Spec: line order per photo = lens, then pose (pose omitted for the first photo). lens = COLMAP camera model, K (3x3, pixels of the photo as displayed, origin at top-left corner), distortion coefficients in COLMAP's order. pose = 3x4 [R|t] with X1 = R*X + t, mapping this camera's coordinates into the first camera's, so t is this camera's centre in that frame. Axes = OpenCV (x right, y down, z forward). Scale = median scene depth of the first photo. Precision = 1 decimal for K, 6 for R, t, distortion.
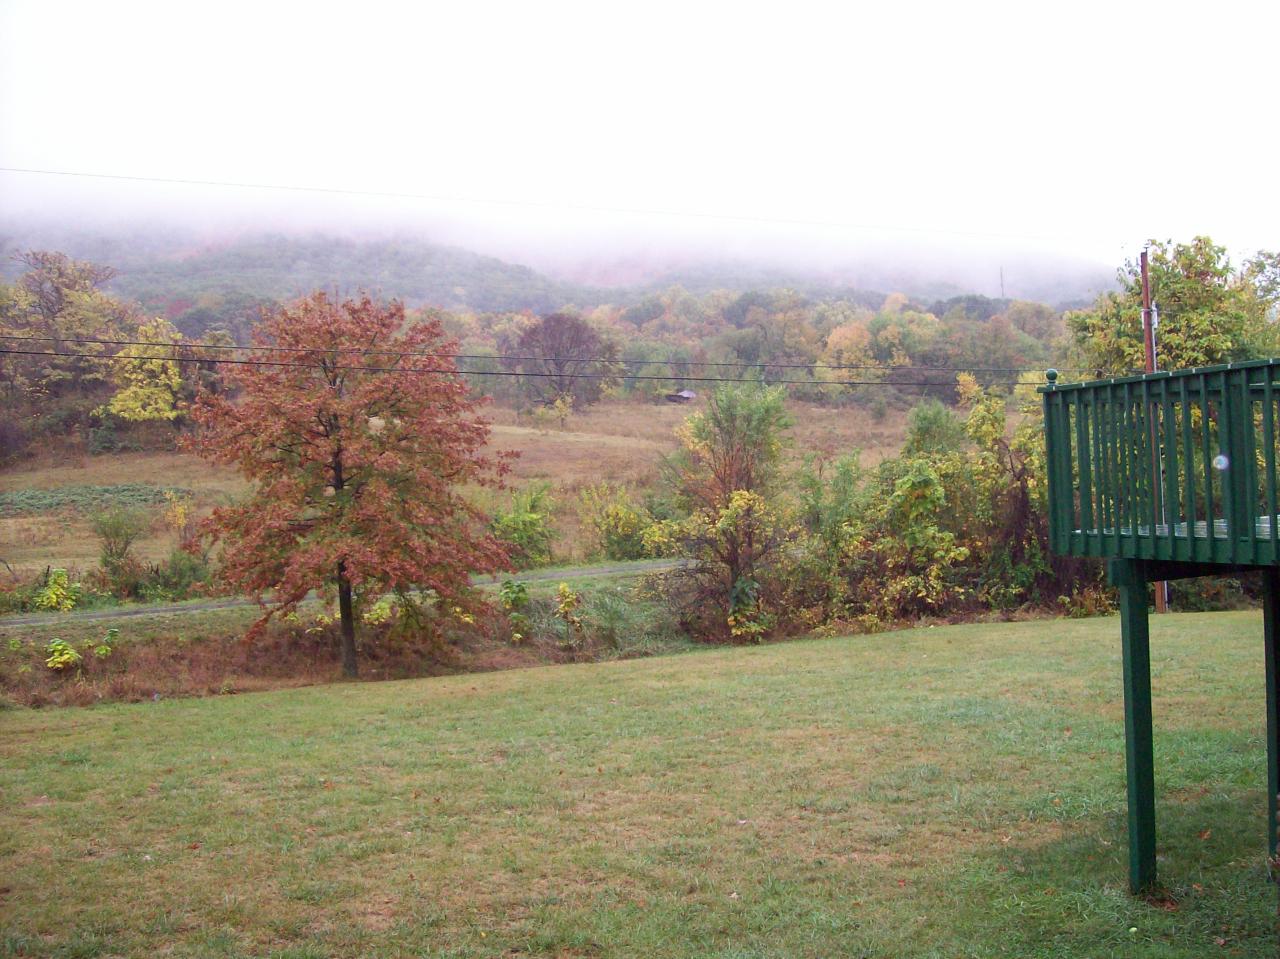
lens RADIAL K [[1343.1, 0, 640.0], [0, 1343.1, 479.5], [0, 0, 1]] dist [-0.206832, 0.203628]
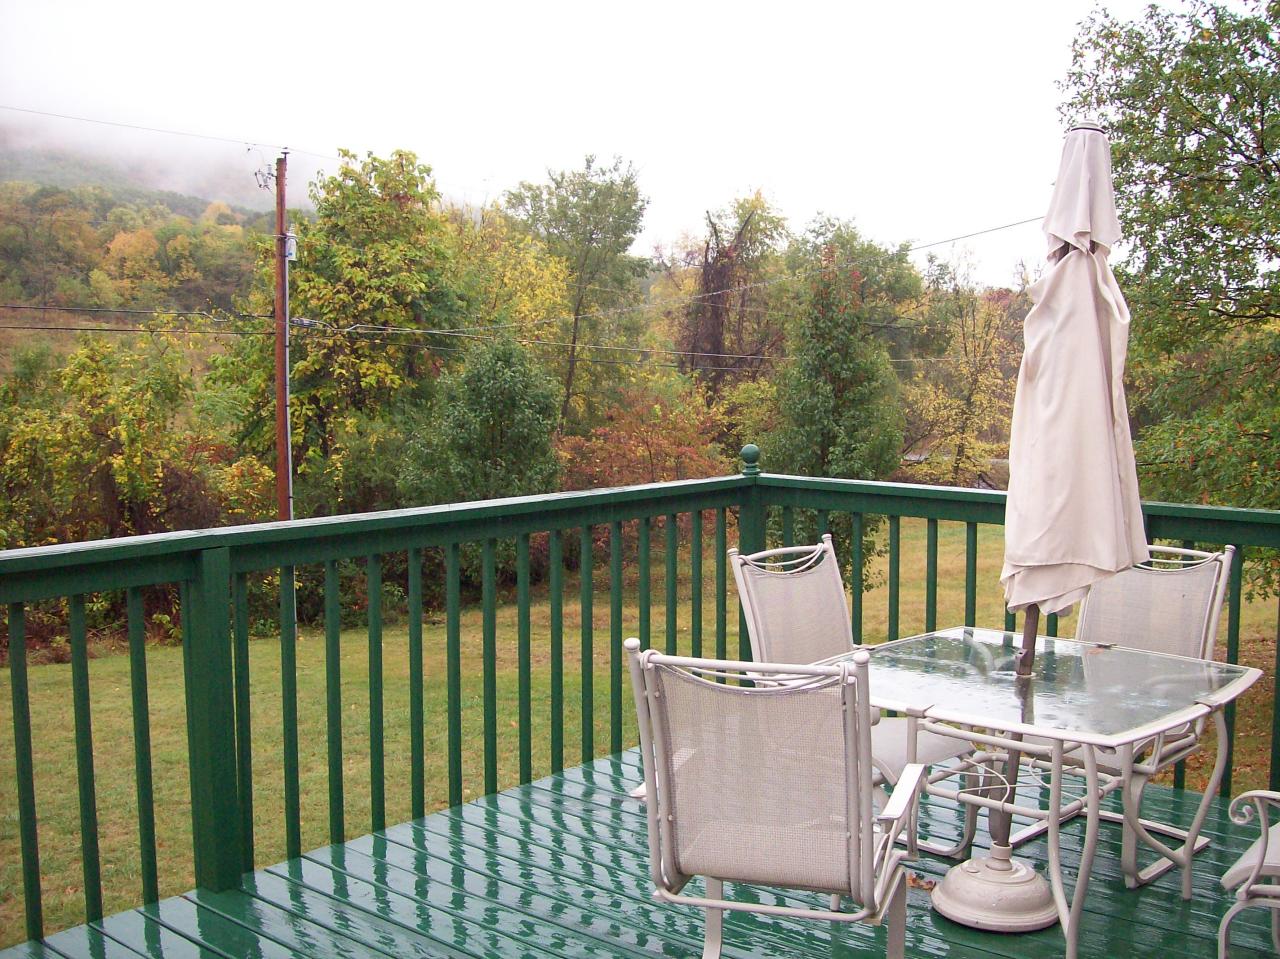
lens RADIAL K [[1343.1, 0, 640.0], [0, 1343.1, 479.5], [0, 0, 1]] dist [-0.206832, 0.203628]
pose [[0.881784, 0.010990, 0.471526, 0.174881], [-0.040735, 0.997768, 0.052921, -0.031418], [-0.469891, -0.065872, 0.880263, 0.185297]]
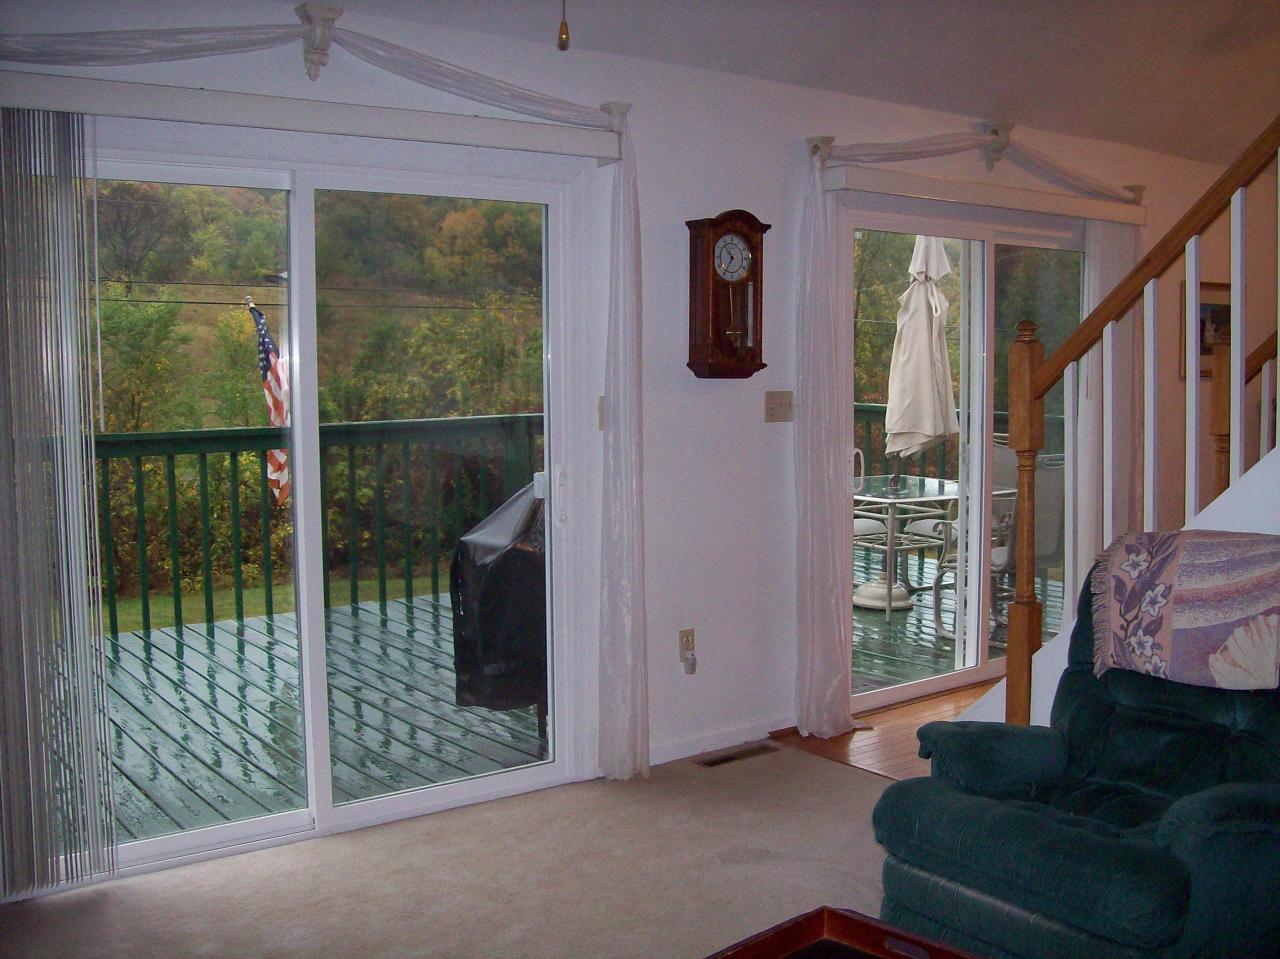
lens RADIAL K [[1343.1, 0, 640.0], [0, 1343.1, 479.5], [0, 0, 1]] dist [-0.206832, 0.203628]
pose [[0.967372, 0.020522, 0.252528, 0.159599], [-0.042920, 0.995582, 0.083508, -0.029651], [-0.249699, -0.091622, 0.963979, 0.084692]]
